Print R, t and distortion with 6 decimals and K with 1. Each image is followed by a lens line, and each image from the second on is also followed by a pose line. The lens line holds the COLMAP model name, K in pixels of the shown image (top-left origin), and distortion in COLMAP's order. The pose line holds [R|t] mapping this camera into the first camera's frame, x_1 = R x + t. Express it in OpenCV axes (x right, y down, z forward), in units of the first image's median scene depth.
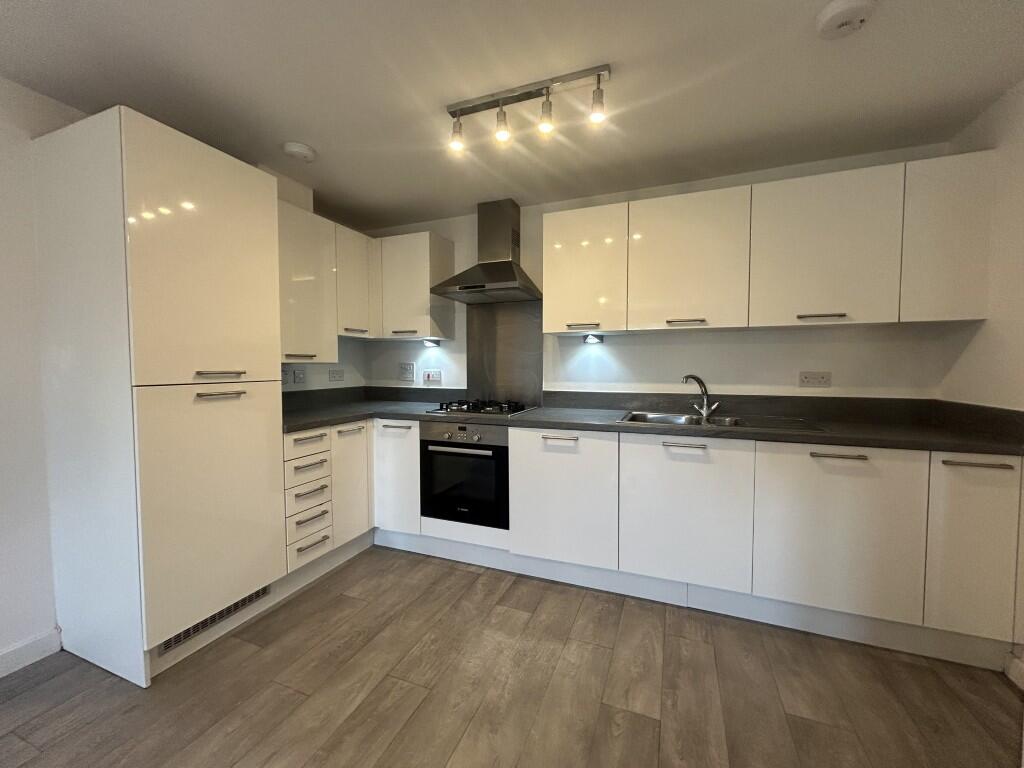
lens RADIAL K [[415.1, 0, 514.2], [0, 415.1, 385.2], [0, 0, 1]] dist [0.005727, -0.000071]
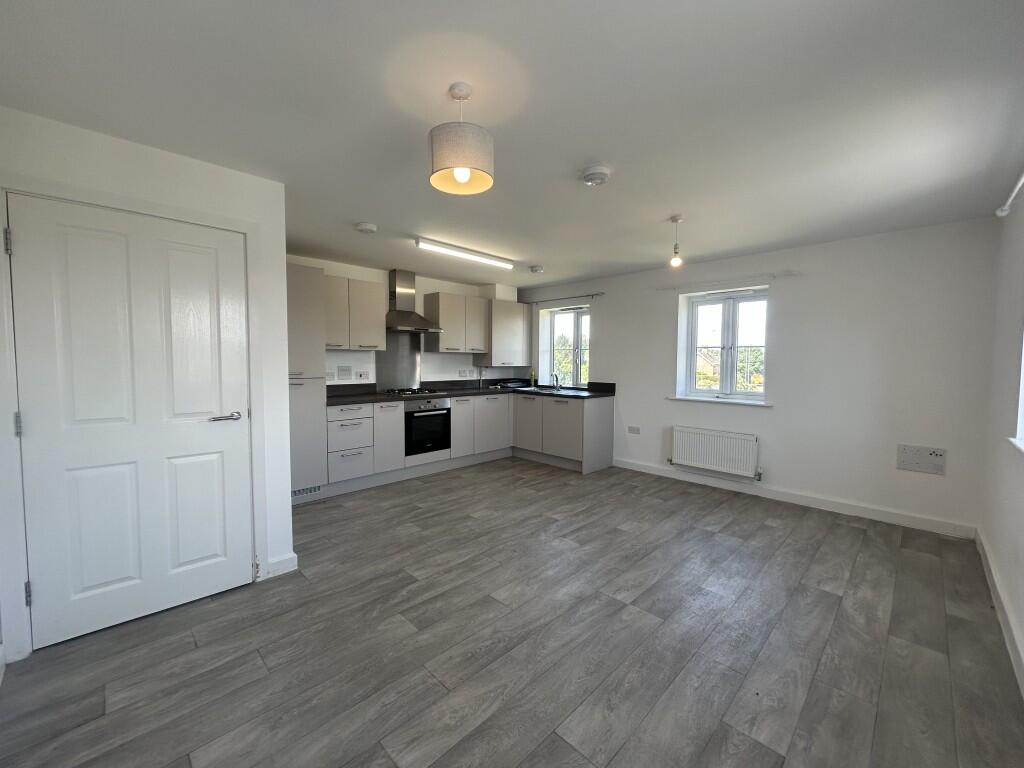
lens RADIAL K [[415.1, 0, 511.7], [0, 415.1, 383.5], [0, 0, 1]] dist [0.005727, -0.000071]
pose [[0.379313, -0.039492, 0.924425, -1.693339], [0.033680, 0.999016, 0.028859, -0.021203], [-0.924655, 0.020188, 0.380270, -0.065836]]
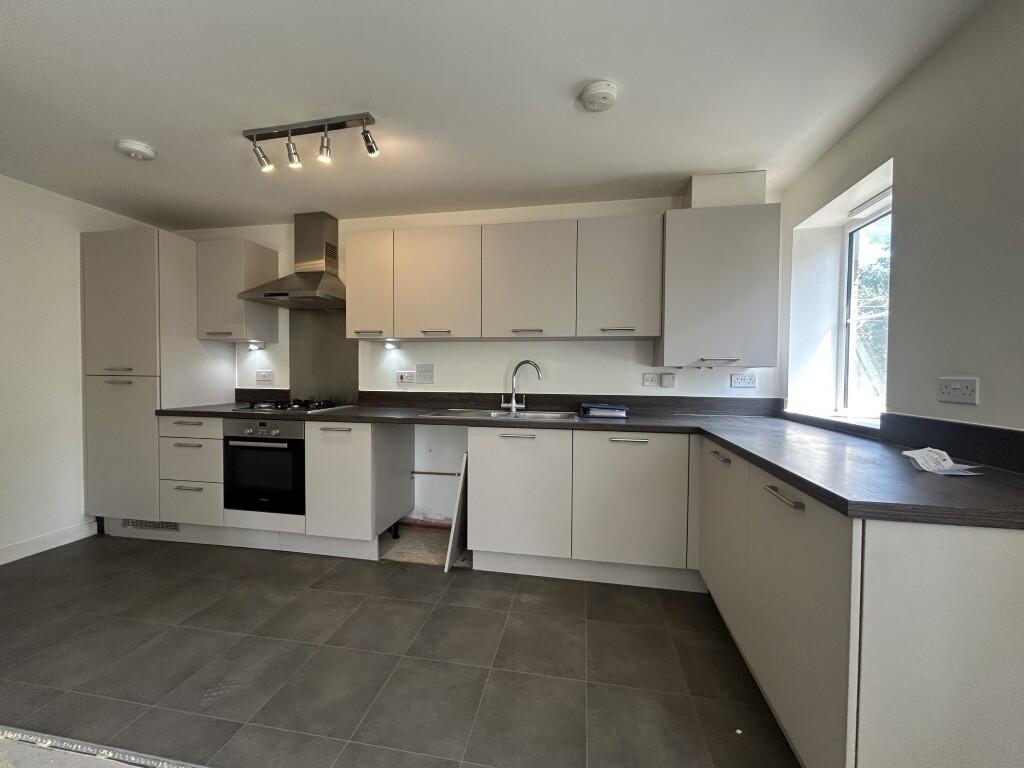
lens RADIAL K [[387.8, 0, 515.2], [0, 387.8, 379.2], [0, 0, 1]] dist [-0.001349, 0.000020]
pose [[0.978182, 0.002392, 0.207736, 0.301656], [0.001247, 0.999848, -0.017385, 0.005300], [-0.207746, 0.017264, 0.978030, -0.121861]]
